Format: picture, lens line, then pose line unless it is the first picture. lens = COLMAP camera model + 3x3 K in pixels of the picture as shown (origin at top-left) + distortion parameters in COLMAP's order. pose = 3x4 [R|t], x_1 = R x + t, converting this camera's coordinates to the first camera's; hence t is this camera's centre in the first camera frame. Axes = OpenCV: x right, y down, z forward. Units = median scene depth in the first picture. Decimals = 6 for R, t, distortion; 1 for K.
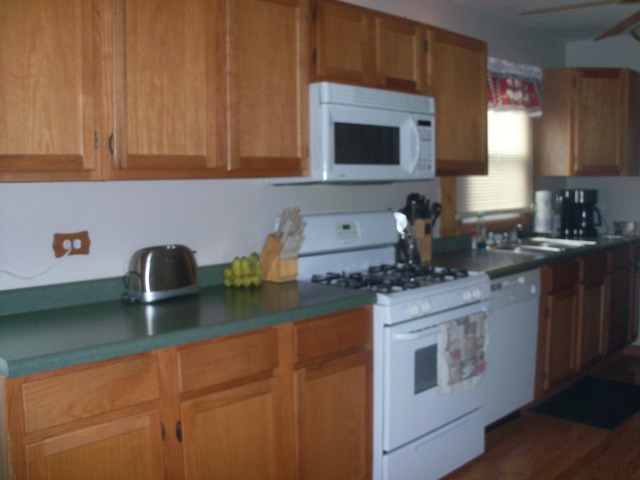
lens RADIAL K [[659.5, 0, 334.3], [0, 659.5, 240.2], [0, 0, 1]] dist [-0.268399, 0.290239]
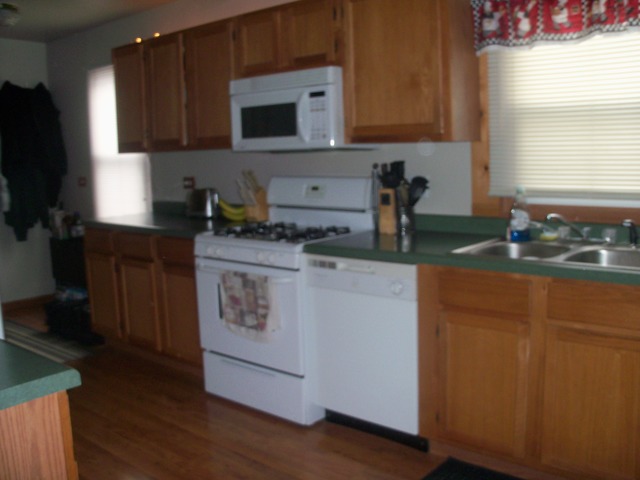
lens RADIAL K [[659.5, 0, 334.3], [0, 659.5, 240.2], [0, 0, 1]] dist [-0.268399, 0.290239]
pose [[0.061812, 0.150169, -0.986726, 1.211412], [-0.064406, 0.987156, 0.146200, -0.104247], [0.996008, 0.054514, 0.070690, 0.974500]]
